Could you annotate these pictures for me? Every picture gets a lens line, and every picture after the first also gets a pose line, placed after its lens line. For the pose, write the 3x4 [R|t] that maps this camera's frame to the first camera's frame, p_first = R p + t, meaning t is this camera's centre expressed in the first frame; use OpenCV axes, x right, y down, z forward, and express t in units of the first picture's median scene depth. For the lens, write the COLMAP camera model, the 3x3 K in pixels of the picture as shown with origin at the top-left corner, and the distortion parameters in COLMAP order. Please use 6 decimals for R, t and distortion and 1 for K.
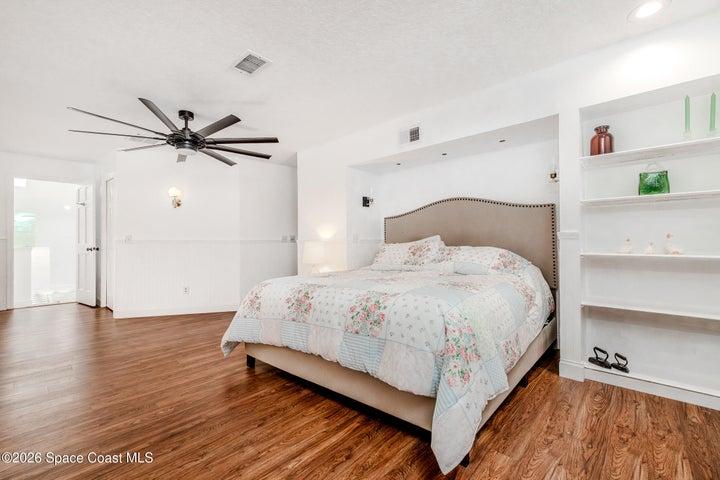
lens RADIAL K [[306.6, 0, 360.0], [0, 306.6, 240.0], [0, 0, 1]] dist [0.000358, 0.000141]
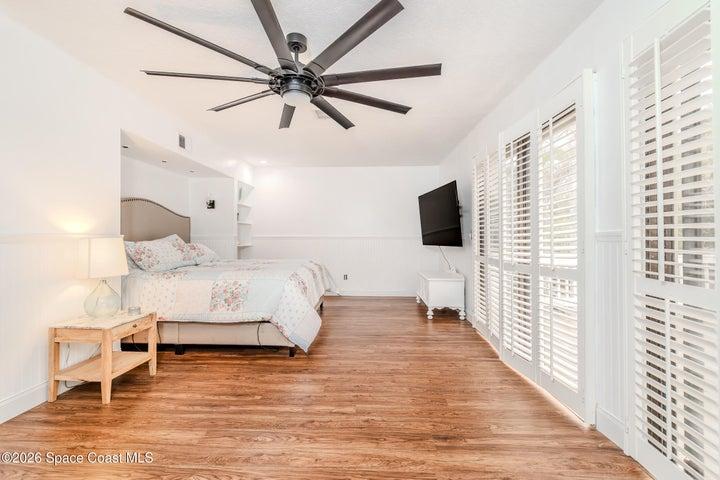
lens RADIAL K [[306.6, 0, 360.0], [0, 306.6, 240.0], [0, 0, 1]] dist [0.000358, 0.000141]
pose [[-0.637769, 0.006052, 0.770204, -1.239169], [-0.009274, 0.999836, -0.015536, 0.017667], [-0.770172, -0.017052, -0.637609, 1.404379]]
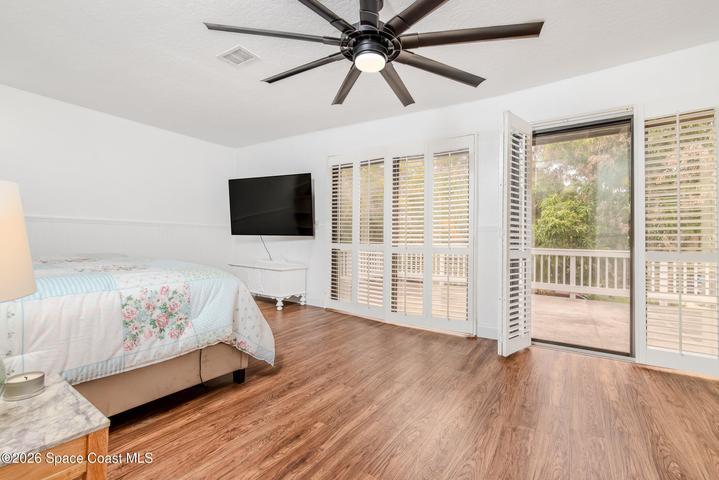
lens RADIAL K [[318.1, 0, 357.3], [0, 318.1, 228.6], [0, 0, 1]] dist [0.000395, 0.000365]
pose [[-0.992989, -0.009332, -0.117841, -0.508420], [-0.004161, 0.999021, -0.044045, 0.055265], [0.118136, -0.043246, -0.992055, 1.715002]]
